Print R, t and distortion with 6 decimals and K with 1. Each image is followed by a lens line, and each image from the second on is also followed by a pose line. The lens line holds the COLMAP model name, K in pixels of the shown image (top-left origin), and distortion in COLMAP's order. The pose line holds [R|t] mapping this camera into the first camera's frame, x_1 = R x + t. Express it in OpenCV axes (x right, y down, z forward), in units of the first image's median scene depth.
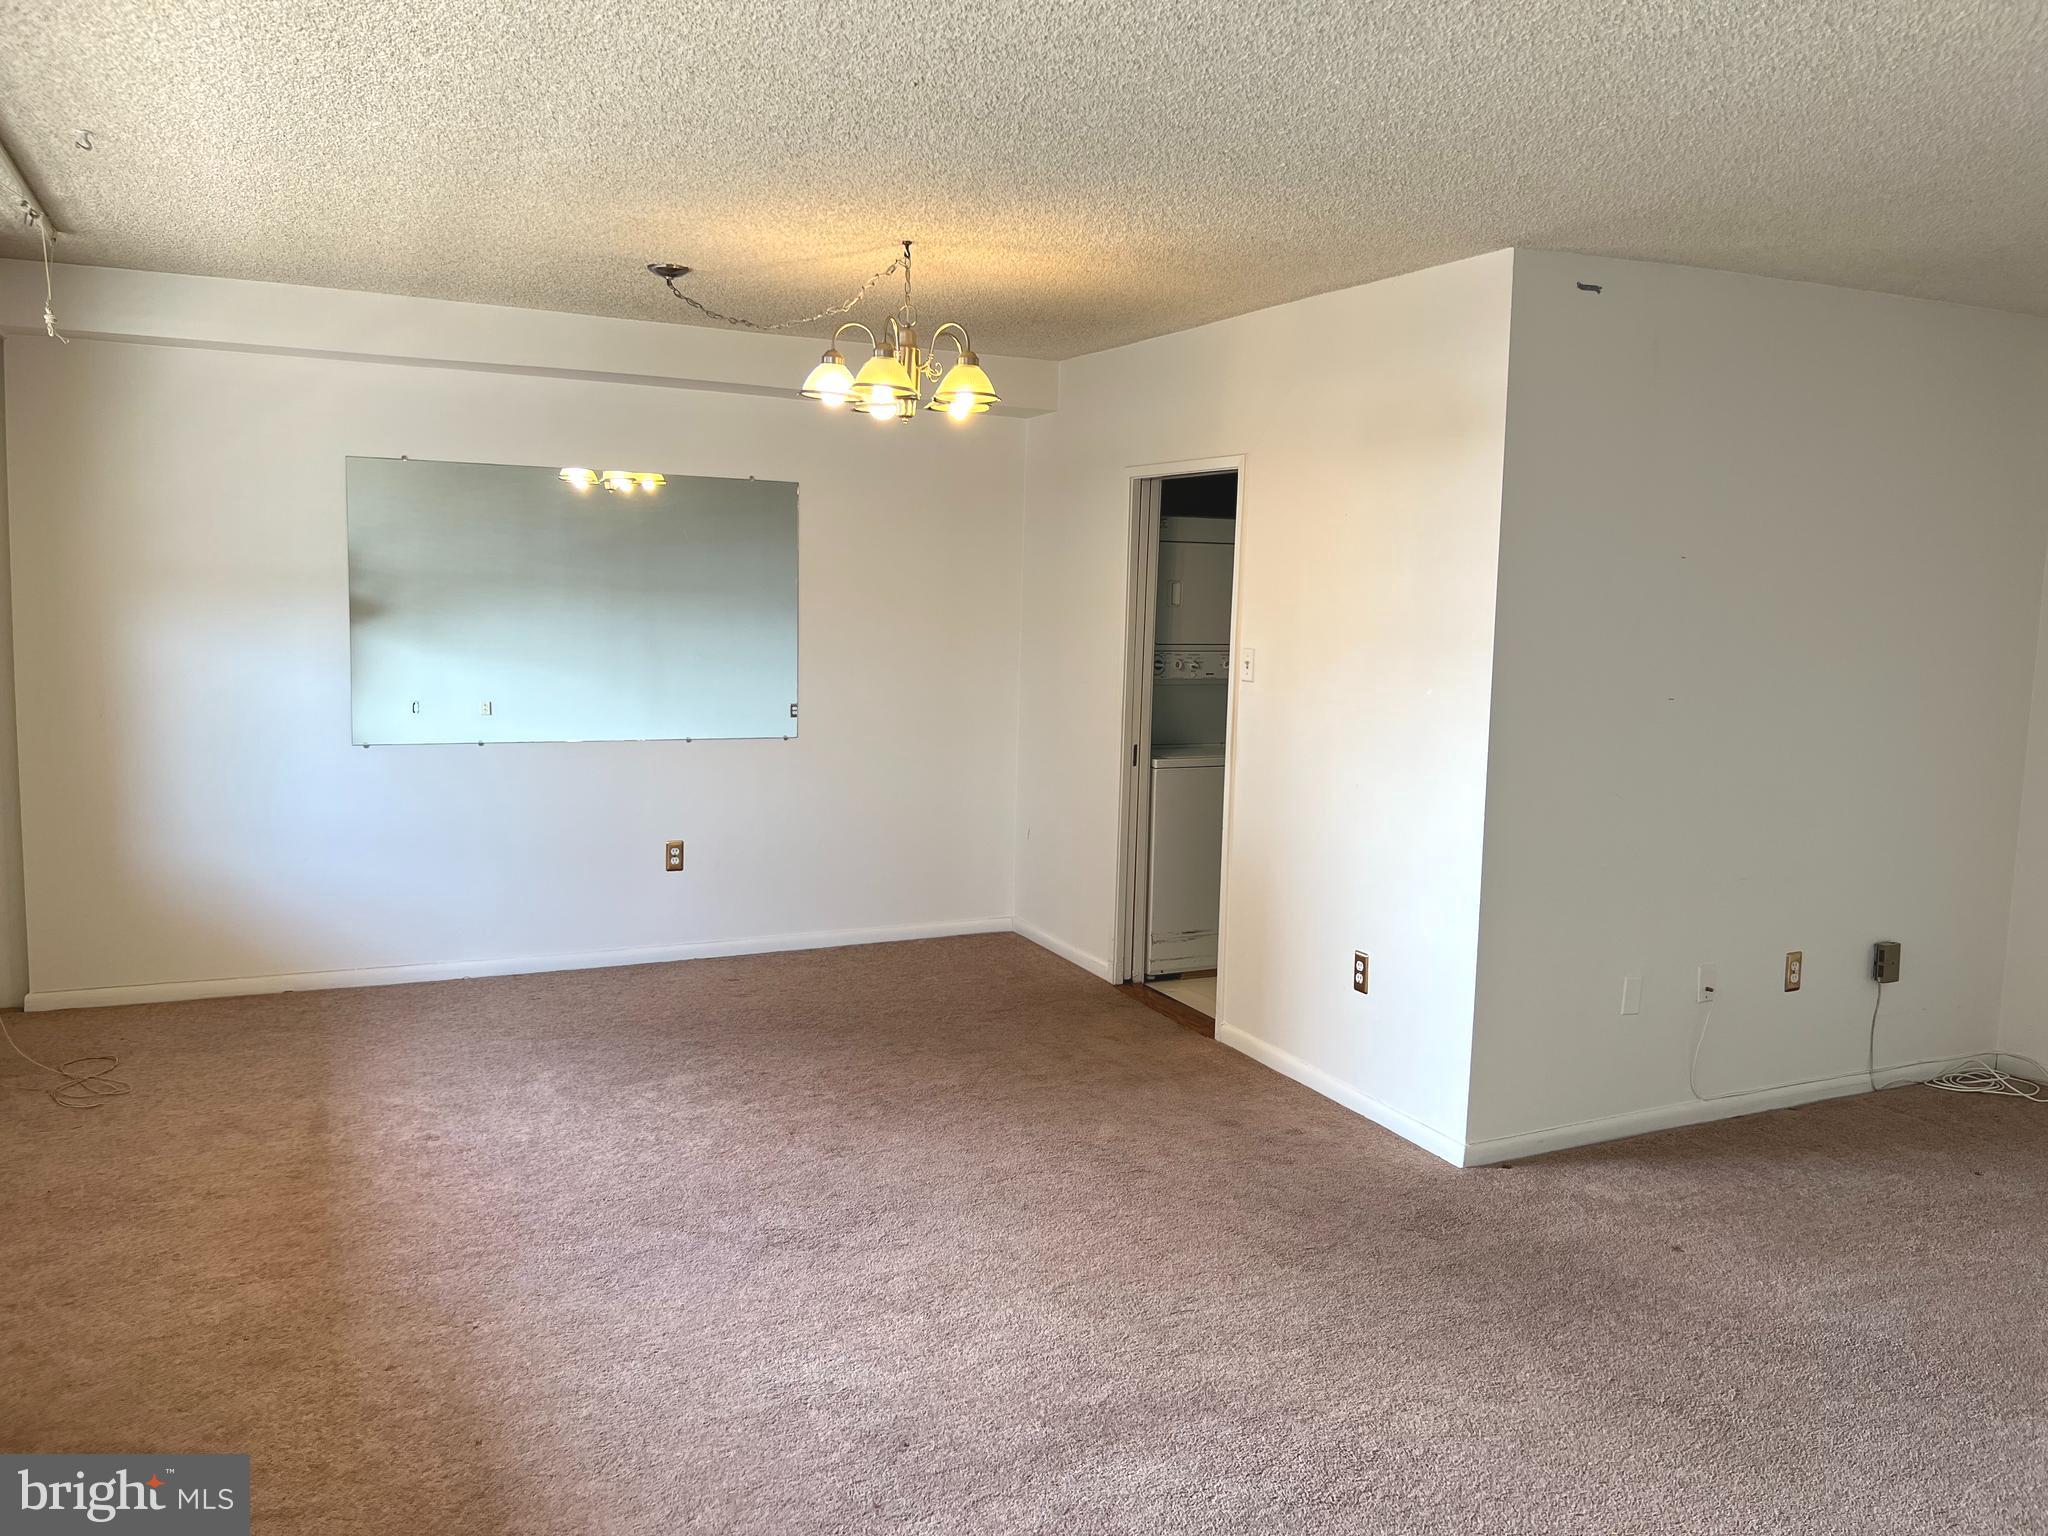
lens RADIAL K [[1545.2, 0, 1036.0], [0, 1545.2, 764.4], [0, 0, 1]] dist [0.057054, -0.064472]
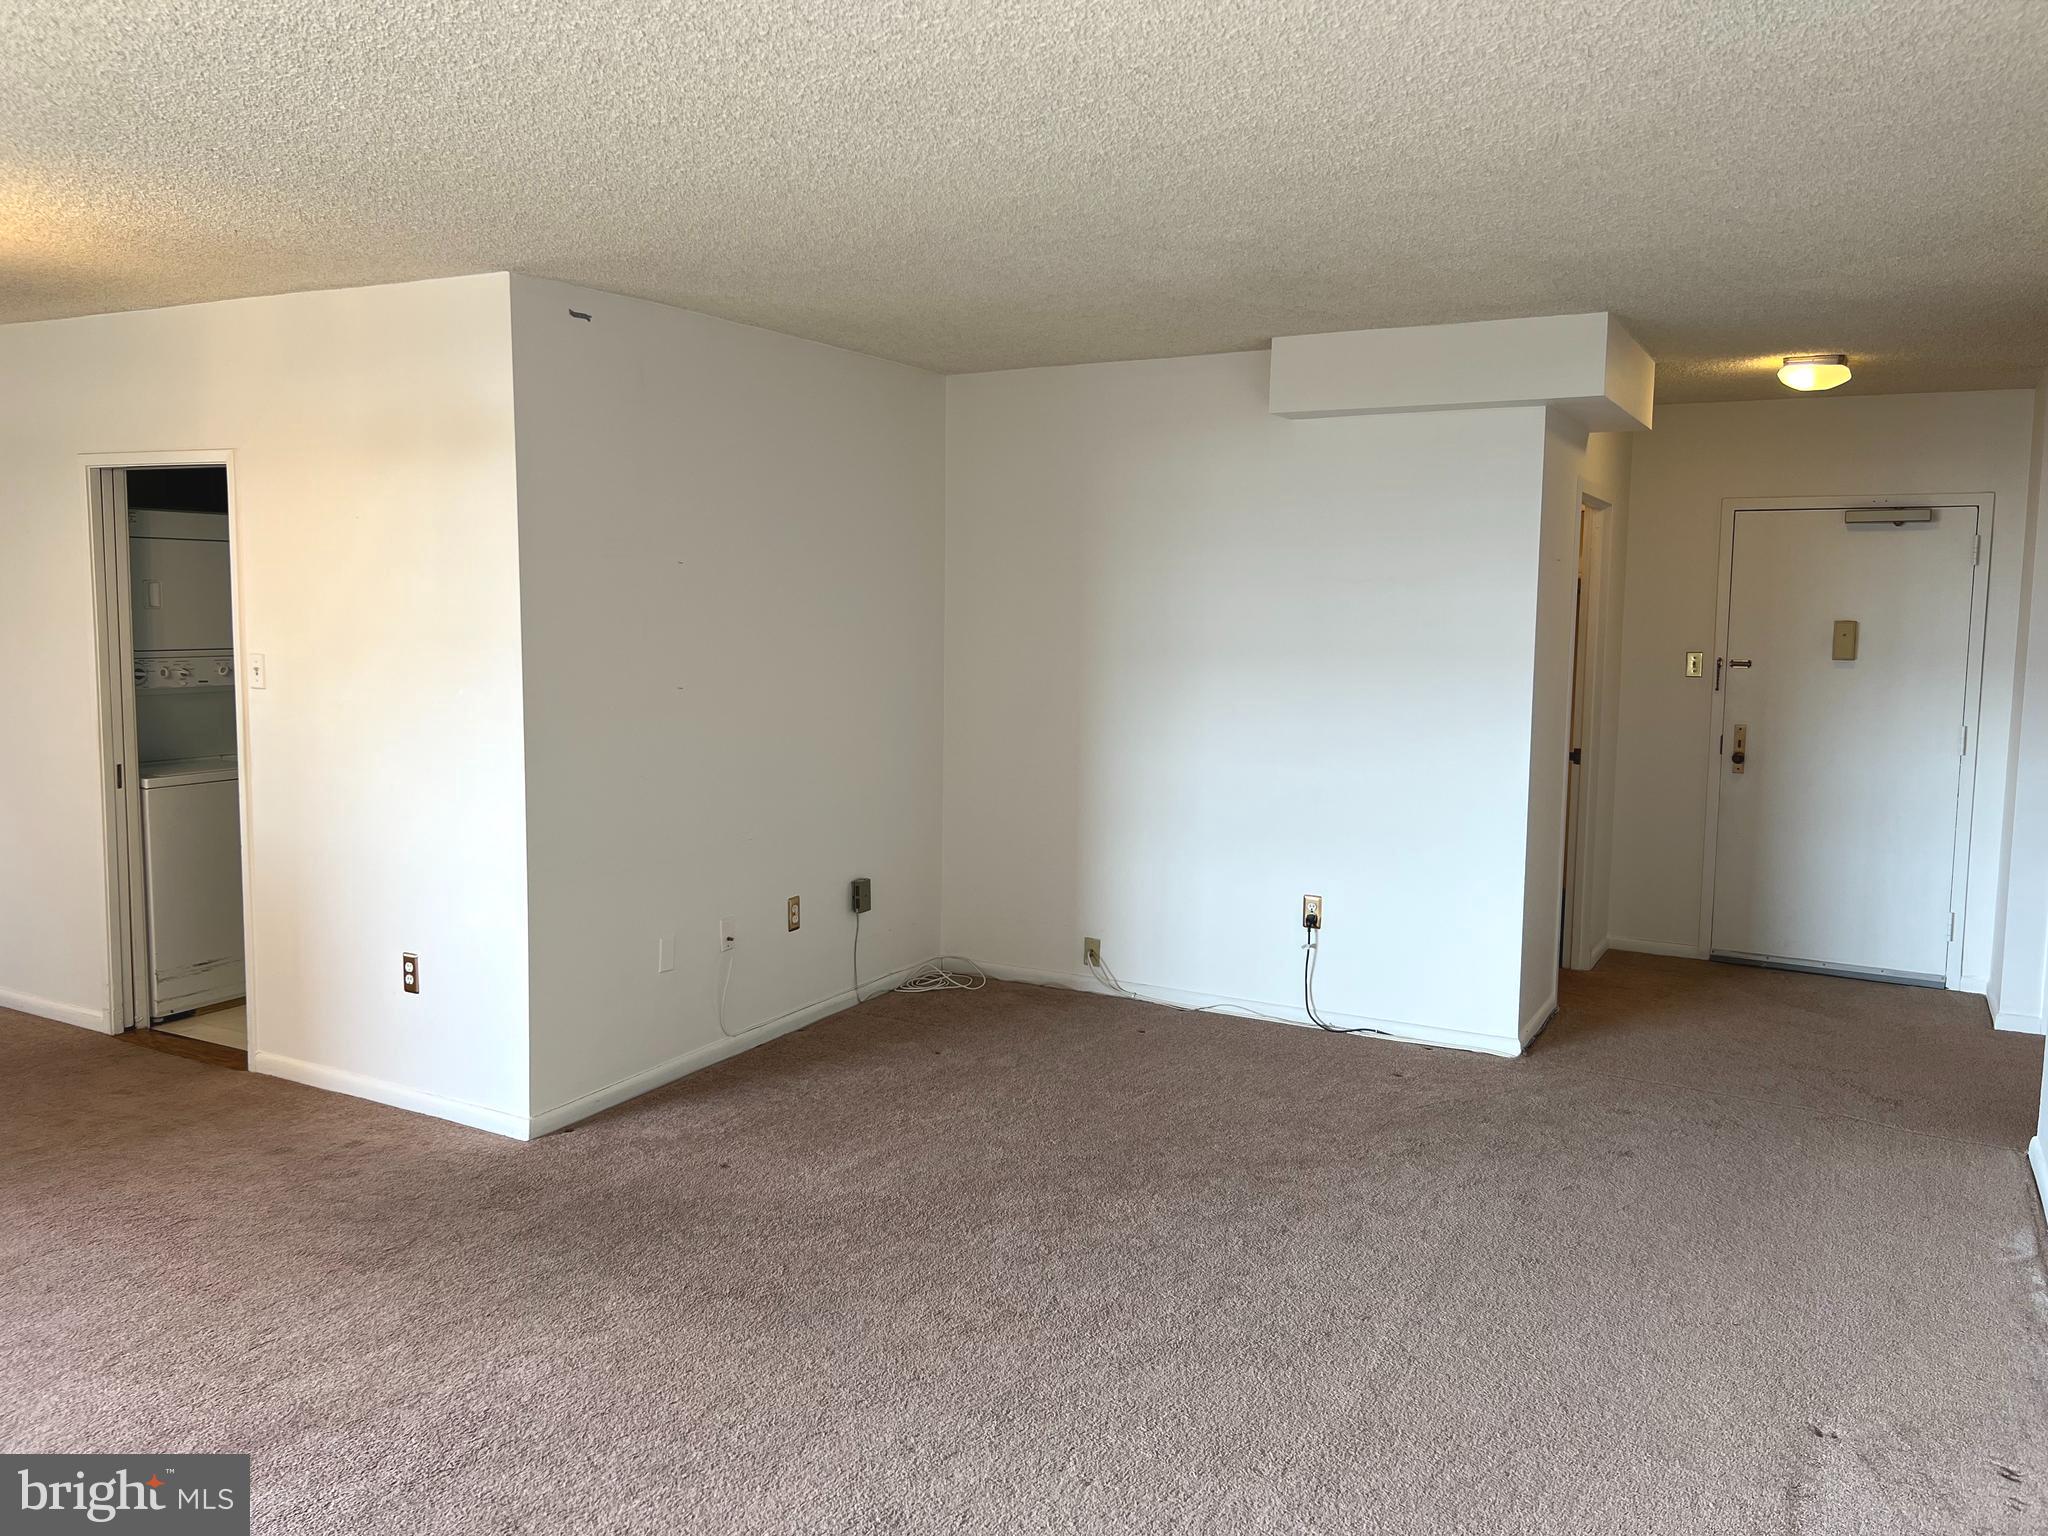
lens RADIAL K [[1545.2, 0, 1009.2], [0, 1545.2, 751.8], [0, 0, 1]] dist [0.057054, -0.064472]
pose [[0.816748, -0.072264, 0.572451, -0.046047], [0.073429, 0.997077, 0.021101, -0.001753], [-0.572303, 0.024800, 0.819667, -0.058429]]
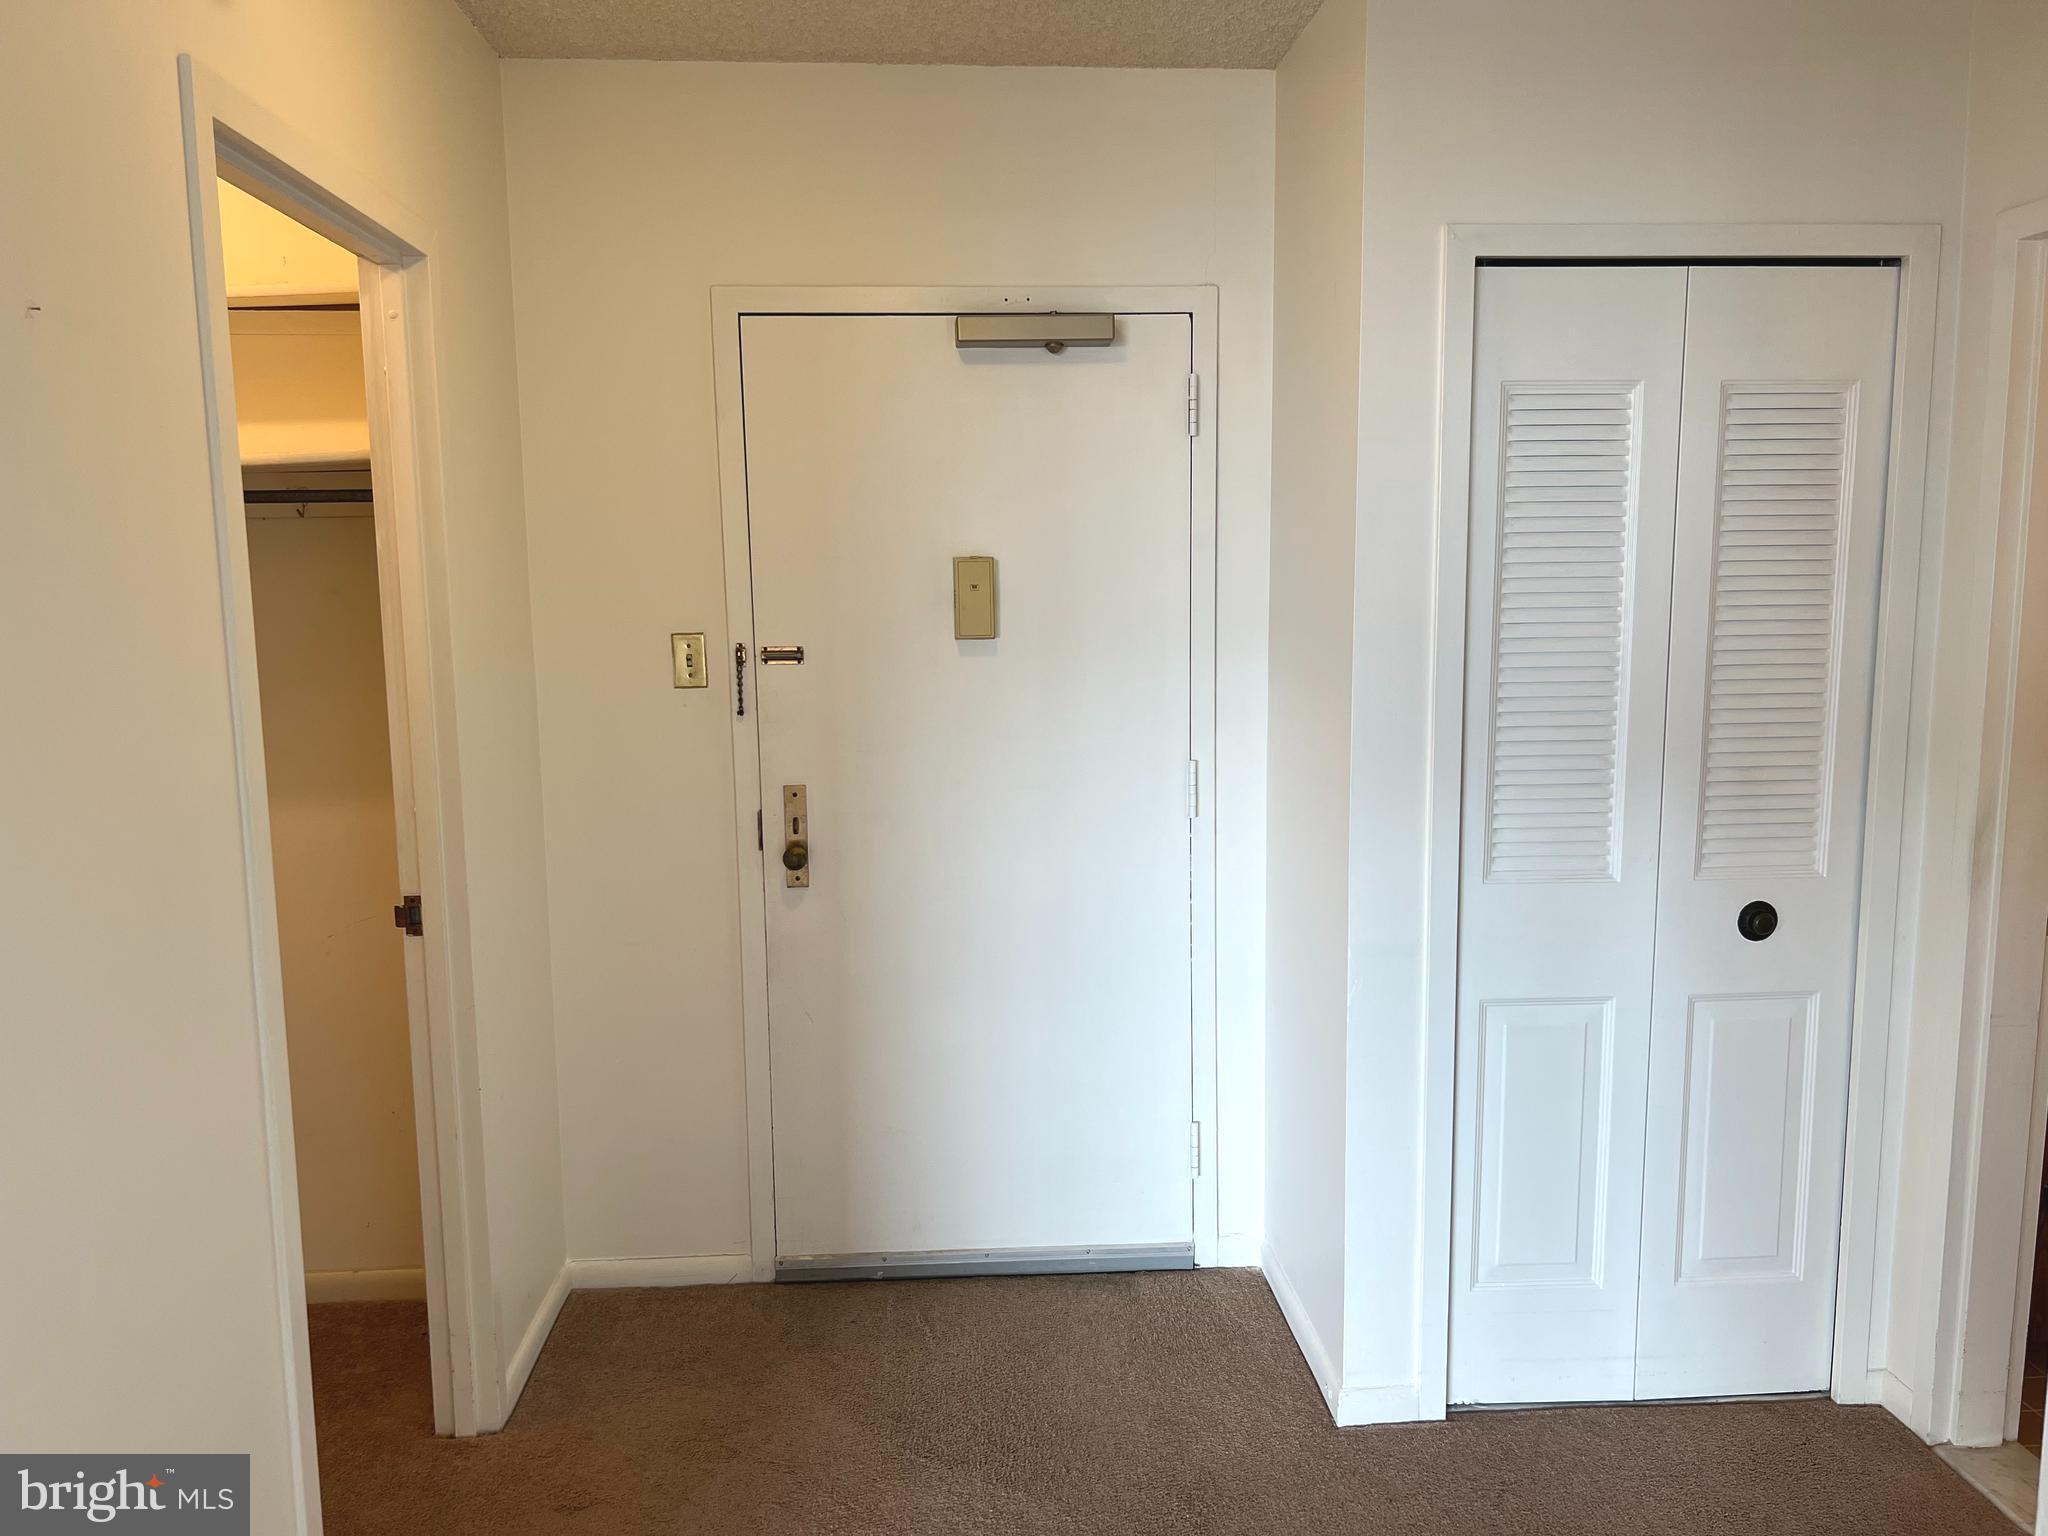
lens RADIAL K [[1545.2, 0, 1027.7], [0, 1545.2, 772.3], [0, 0, 1]] dist [0.057054, -0.064472]
pose [[0.369695, -0.151793, 0.916671, 0.865224], [0.126280, 0.985620, 0.112281, -0.015981], [-0.920532, 0.074248, 0.383547, 0.444601]]
